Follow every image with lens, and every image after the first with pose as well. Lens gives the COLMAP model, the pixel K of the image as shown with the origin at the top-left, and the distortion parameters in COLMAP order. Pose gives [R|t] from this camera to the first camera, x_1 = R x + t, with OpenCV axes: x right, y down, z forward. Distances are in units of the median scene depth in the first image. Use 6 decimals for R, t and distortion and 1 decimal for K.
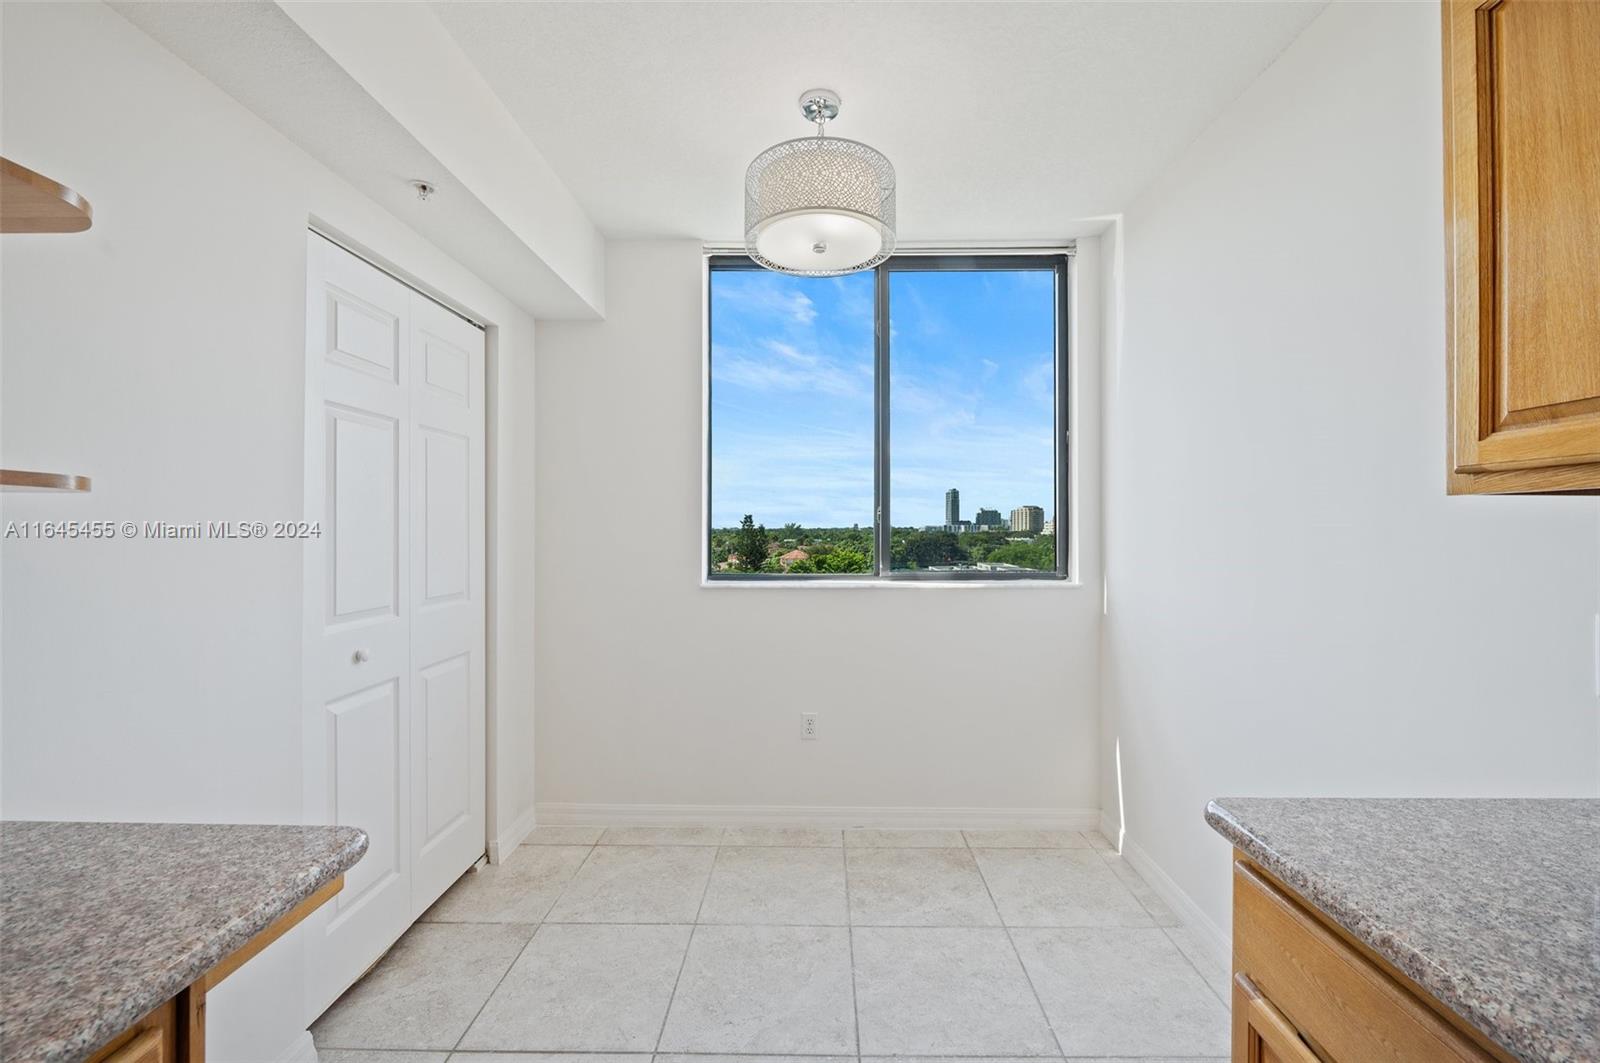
lens RADIAL K [[648.6, 0, 798.4], [0, 648.6, 522.9], [0, 0, 1]] dist [-0.001770, -0.000756]
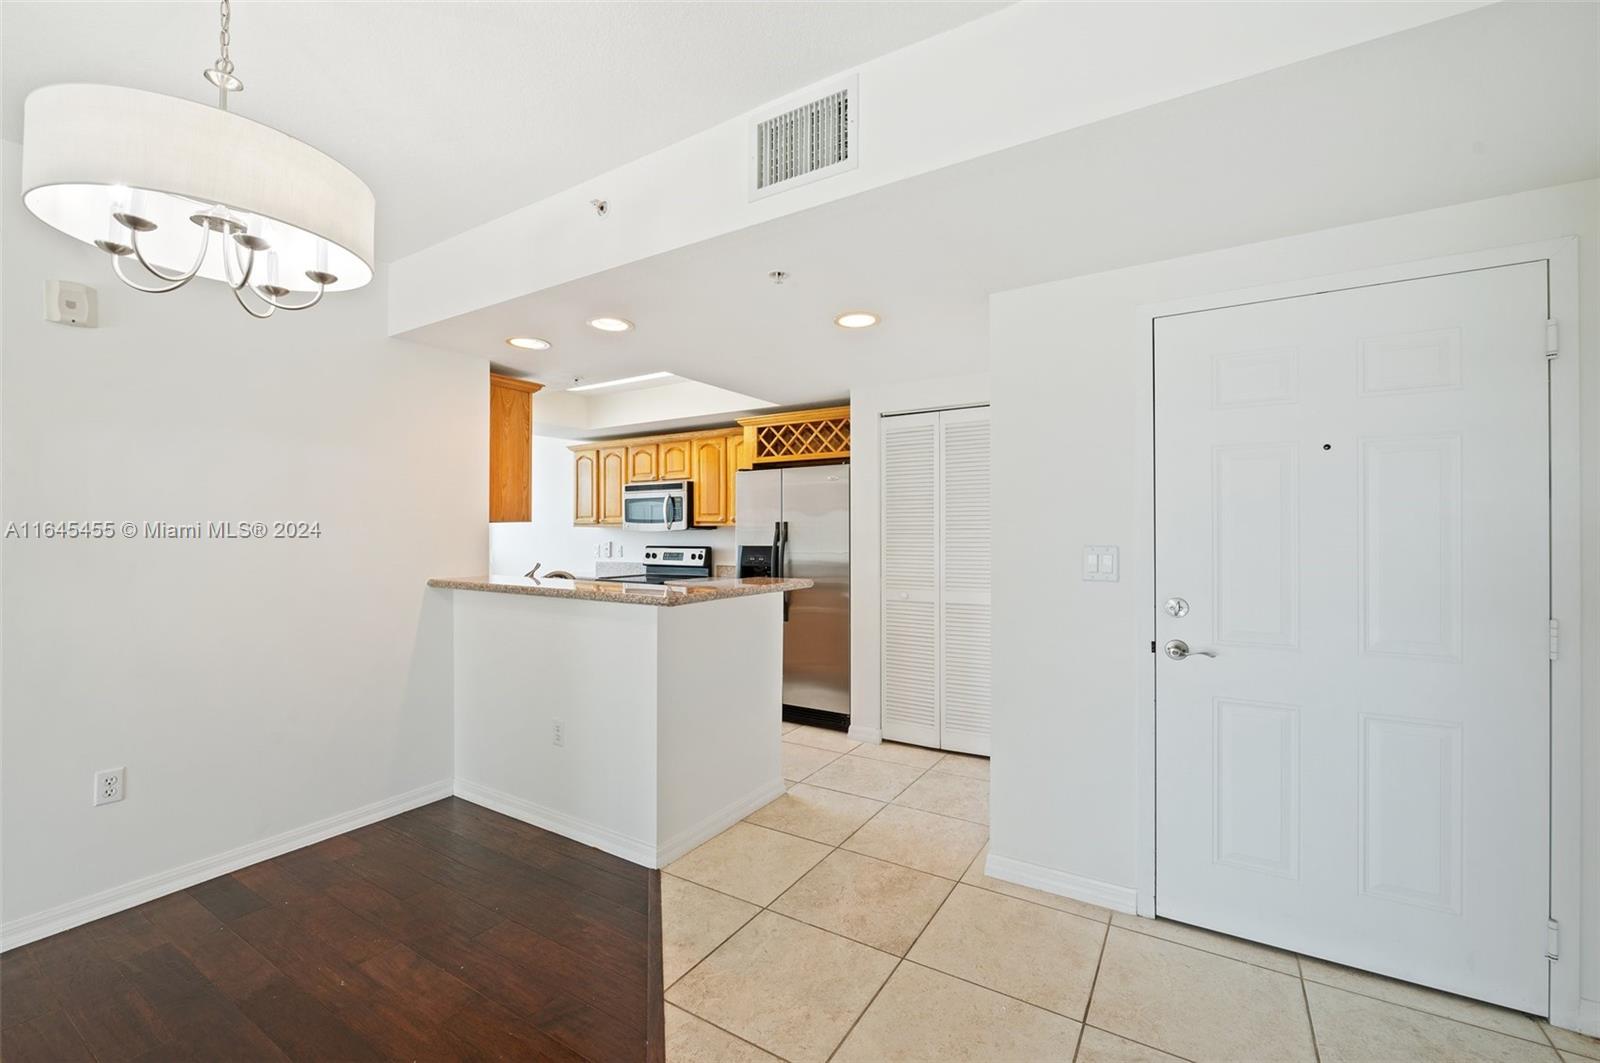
lens RADIAL K [[643.4, 0, 826.5], [0, 643.4, 530.7], [0, 0, 1]] dist [-0.000442, -0.000088]
pose [[0.482439, 0.000290, 0.875929, -2.638749], [-0.007213, 0.999967, 0.003641, -0.034363], [-0.875900, -0.008075, 0.482425, -3.319803]]
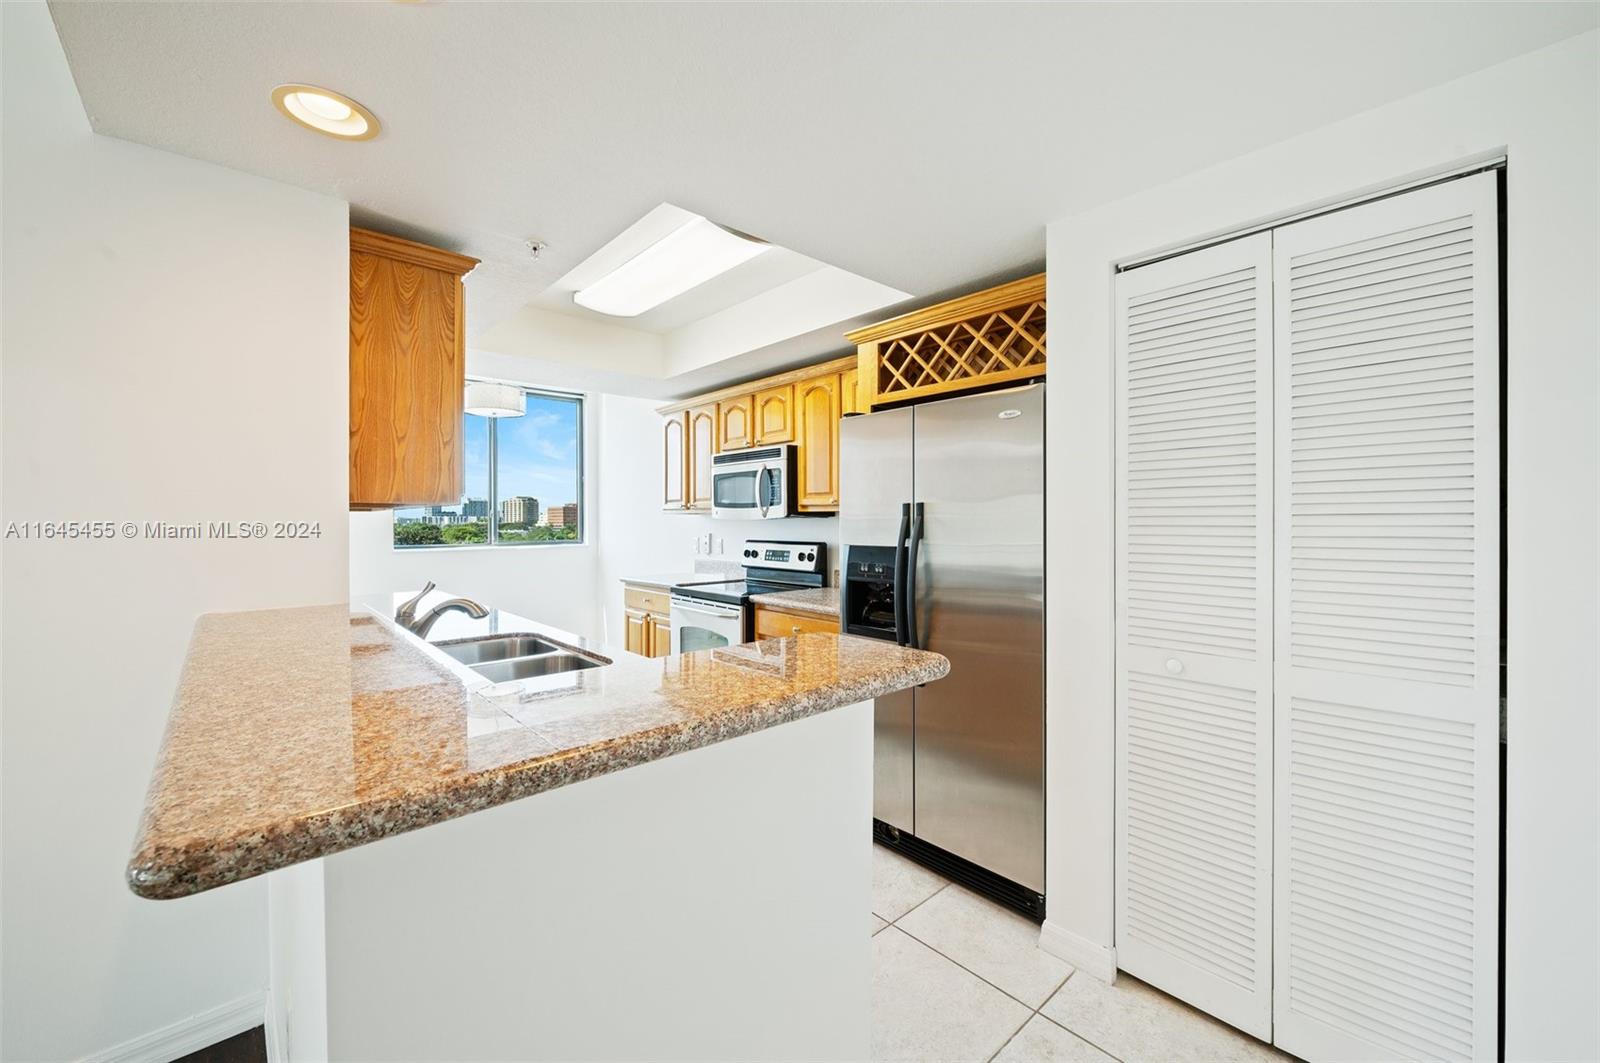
lens RADIAL K [[637.2, 0, 842.1], [0, 637.2, 523.6], [0, 0, 1]] dist [-0.001041, -0.000145]
pose [[0.692152, -0.005138, 0.721733, -1.226538], [-0.005176, 0.999914, 0.012082, -0.026745], [-0.721733, -0.012099, 0.692066, -2.588702]]
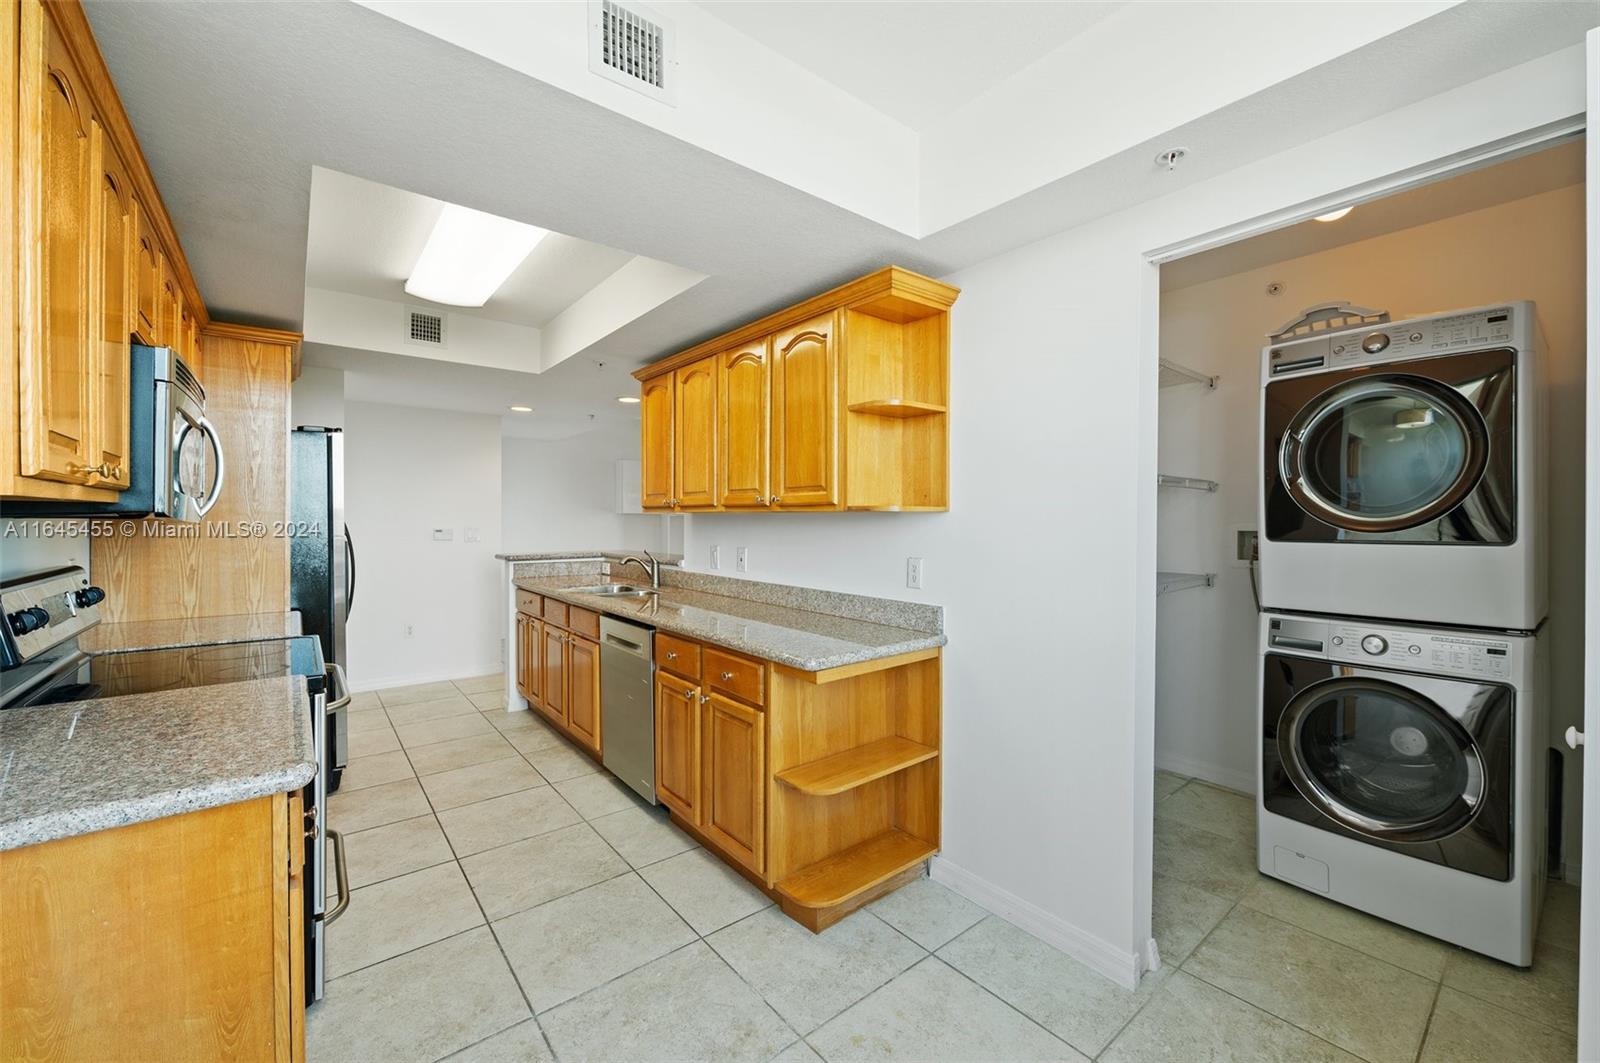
lens RADIAL K [[642.1, 0, 822.6], [0, 642.1, 516.9], [0, 0, 1]] dist [-0.002634, -0.000301]
pose [[-0.743020, -0.003173, -0.669262, 0.540865], [0.003937, 0.999951, -0.009111, 0.001863], [0.669258, -0.009404, -0.742970, 1.864105]]
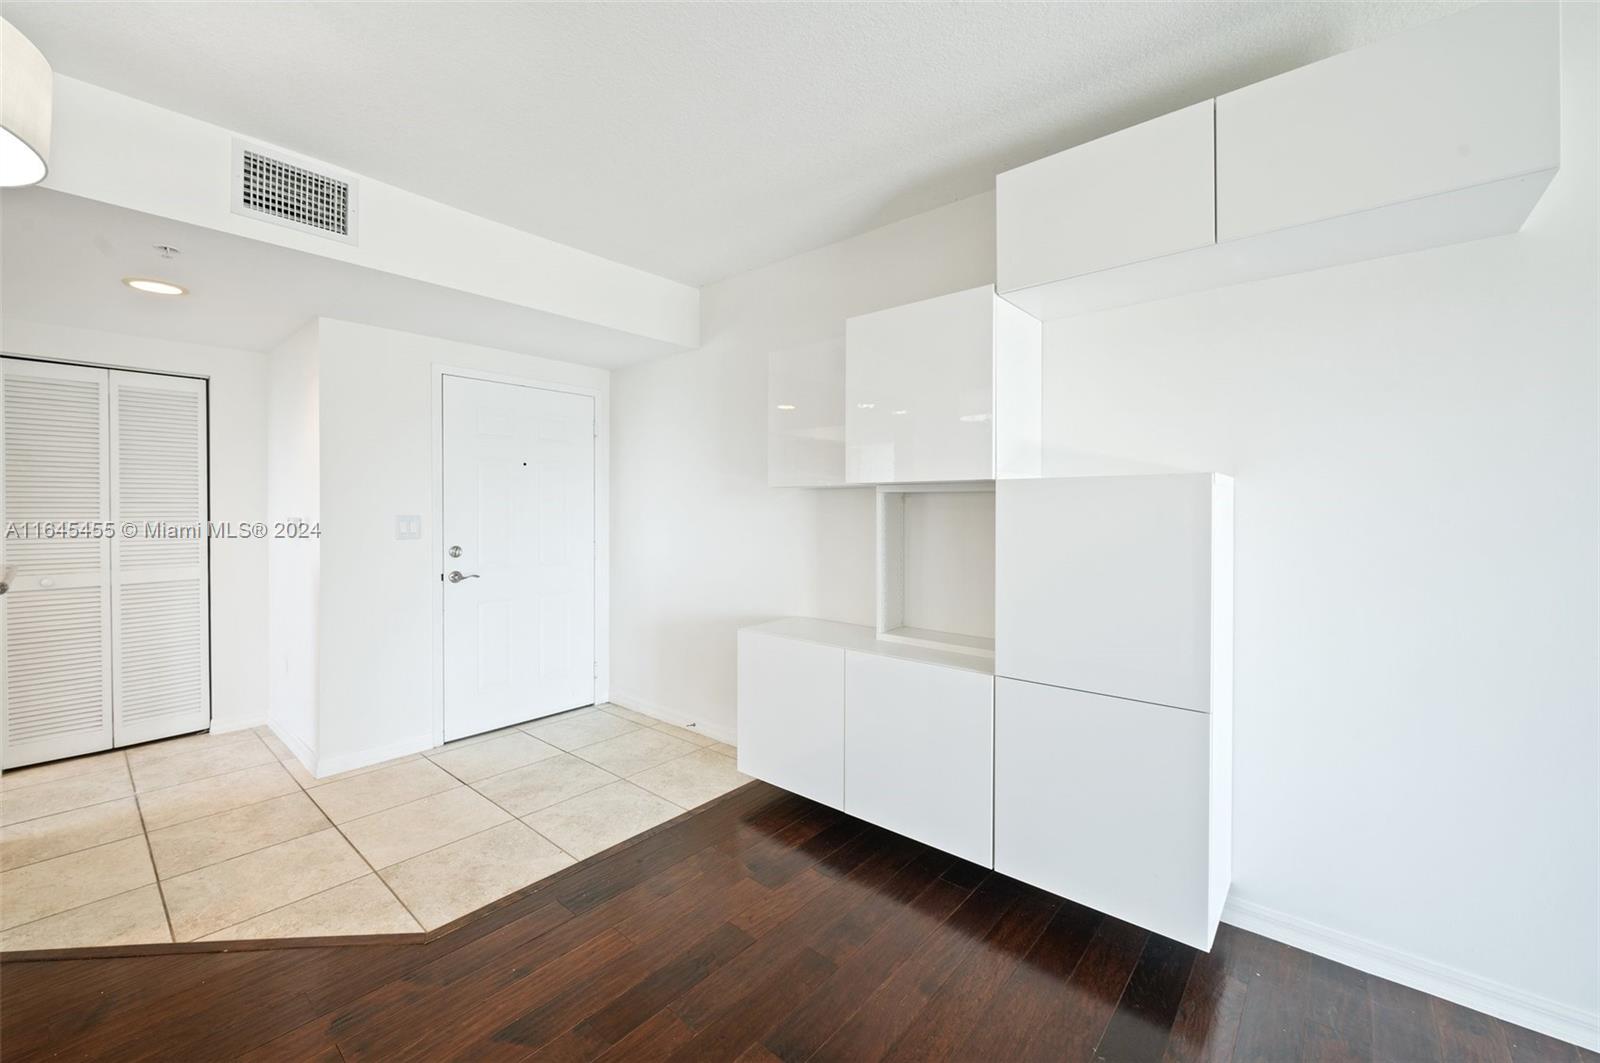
lens RADIAL K [[633.2, 0, 789.2], [0, 633.2, 509.1], [0, 0, 1]] dist [-0.001754, -0.000136]
pose [[-0.772465, -0.004190, 0.635044, -3.586714], [-0.007727, 0.999966, -0.002802, -0.020790], [-0.635011, -0.007071, -0.772471, -2.106978]]
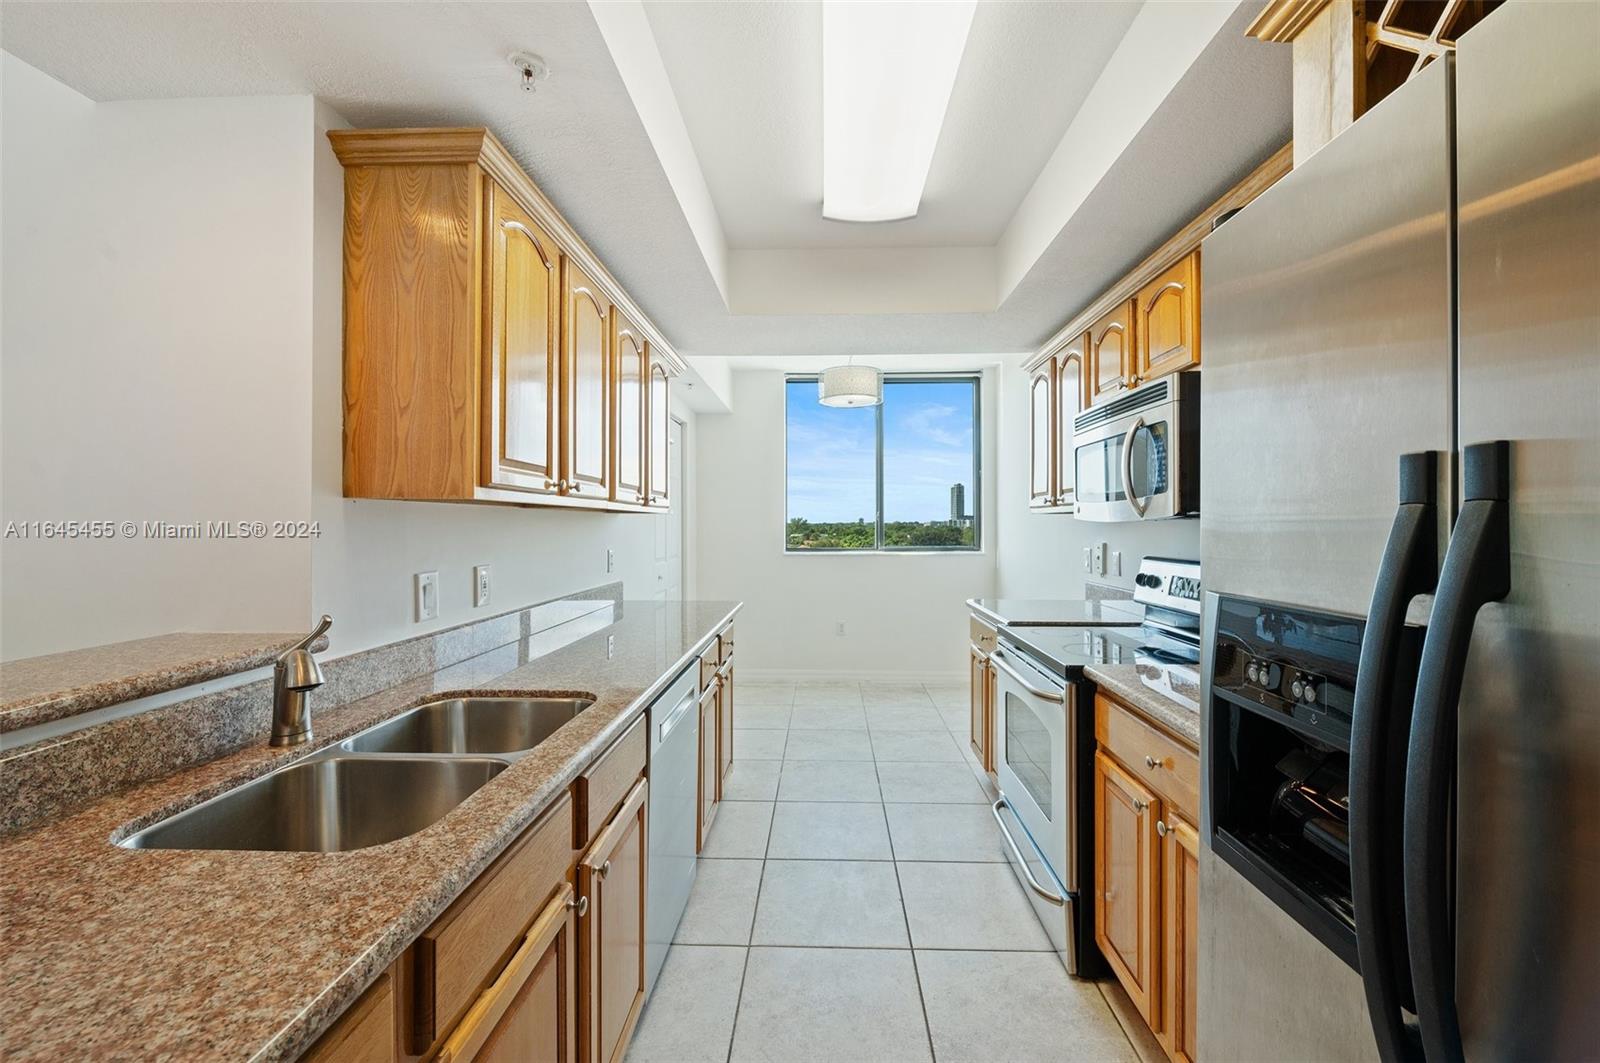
lens RADIAL K [[648.6, 0, 798.4], [0, 648.6, 522.9], [0, 0, 1]] dist [-0.001770, -0.000756]
pose [[0.999962, -0.001532, -0.008554, -0.196238], [0.001599, 0.999968, 0.007801, -0.017304], [0.008542, -0.007814, 0.999933, -1.909890]]
